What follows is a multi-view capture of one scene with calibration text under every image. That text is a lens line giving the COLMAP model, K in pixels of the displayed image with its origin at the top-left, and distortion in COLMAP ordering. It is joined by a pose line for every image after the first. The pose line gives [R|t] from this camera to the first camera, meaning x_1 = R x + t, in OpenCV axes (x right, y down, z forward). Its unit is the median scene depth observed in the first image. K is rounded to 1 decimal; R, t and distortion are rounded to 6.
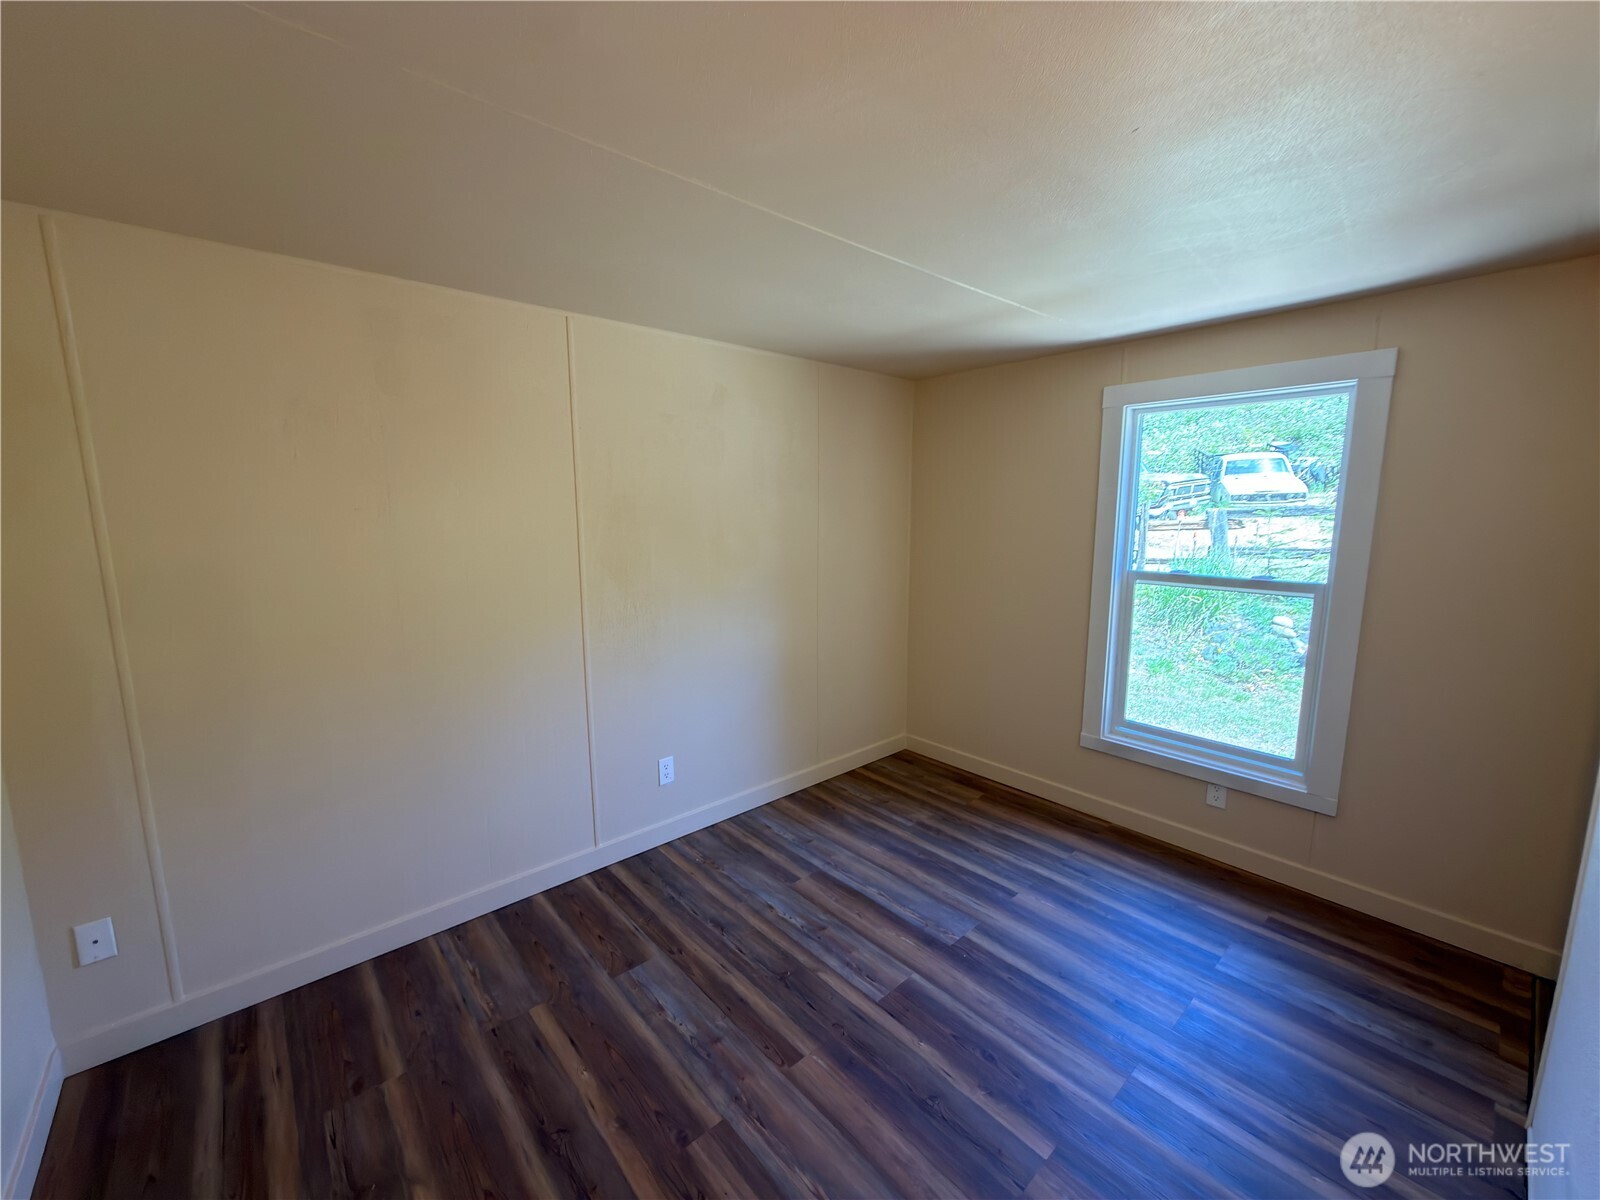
lens RADIAL K [[638.4, 0, 800.0], [0, 638.4, 600.0], [0, 0, 1]] dist [0.000474, -0.000432]
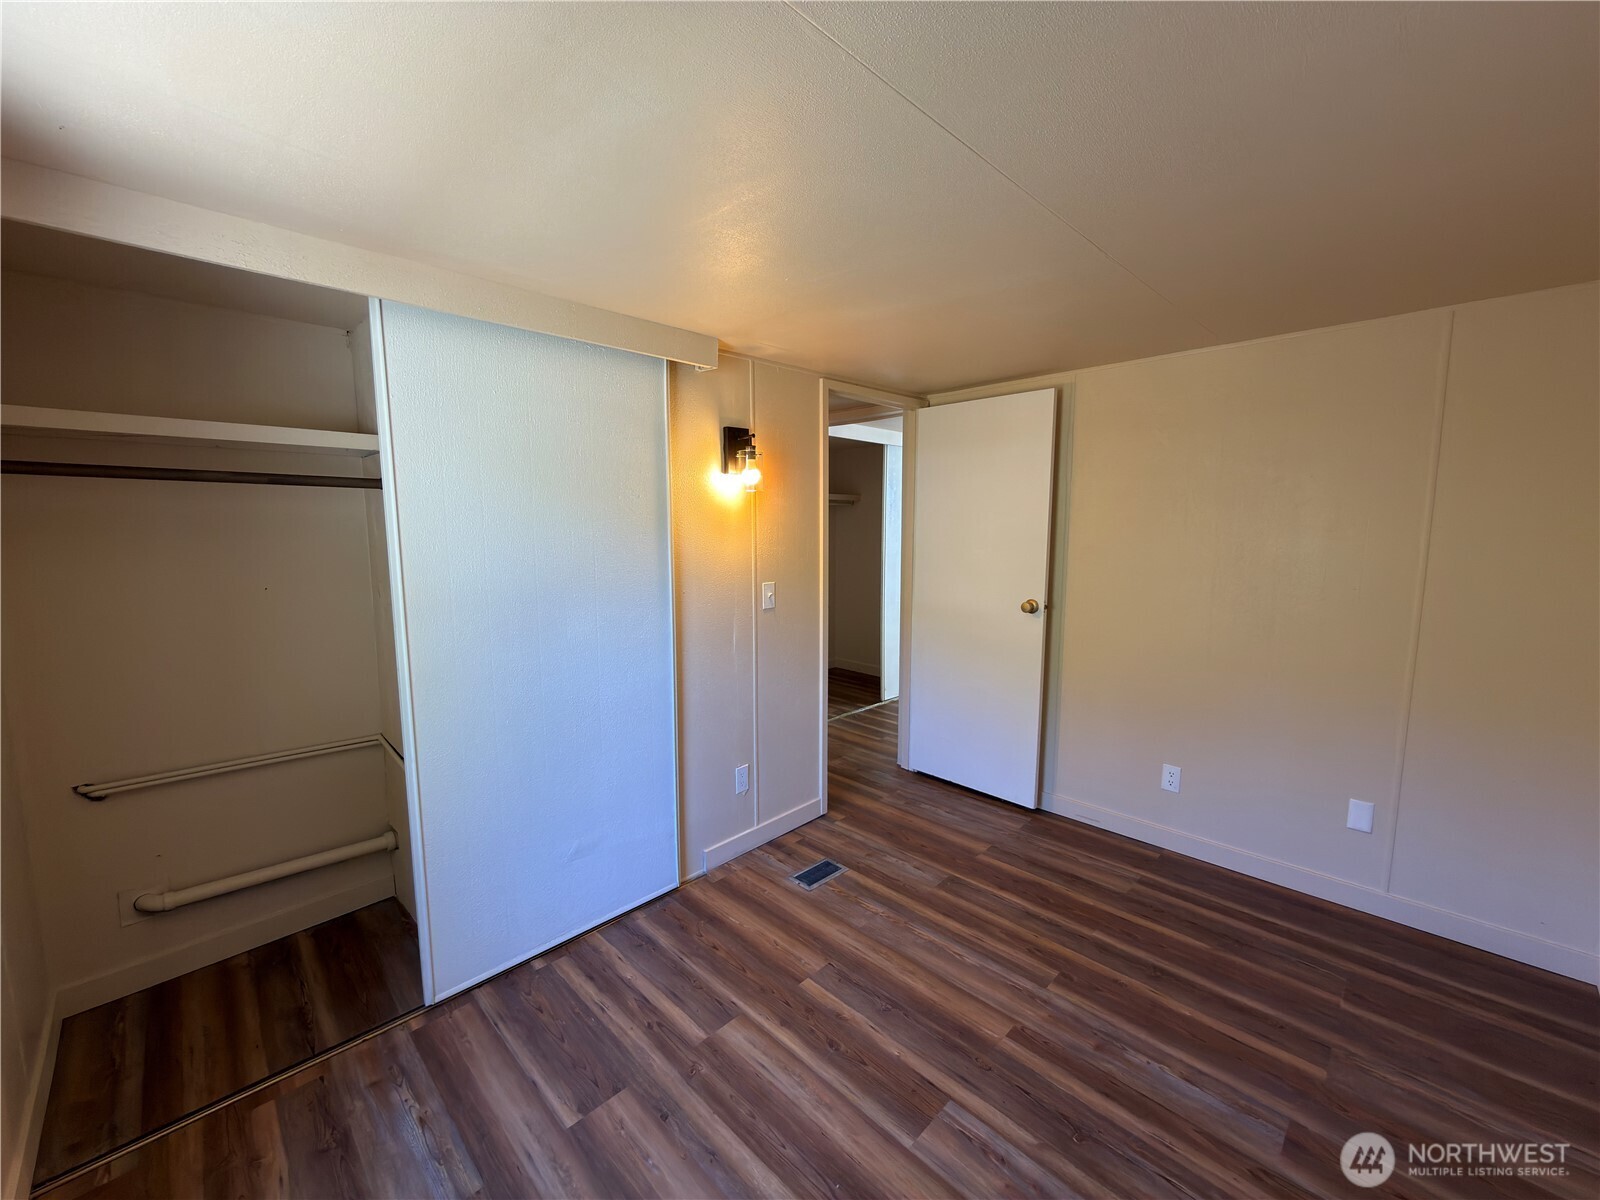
lens RADIAL K [[638.4, 0, 800.0], [0, 638.4, 600.0], [0, 0, 1]] dist [0.000474, -0.000432]
pose [[-0.998122, 0.013932, -0.059659, 0.391178], [-0.002347, 0.964391, 0.264469, -0.257575], [0.061219, 0.264112, -0.962547, 1.760818]]
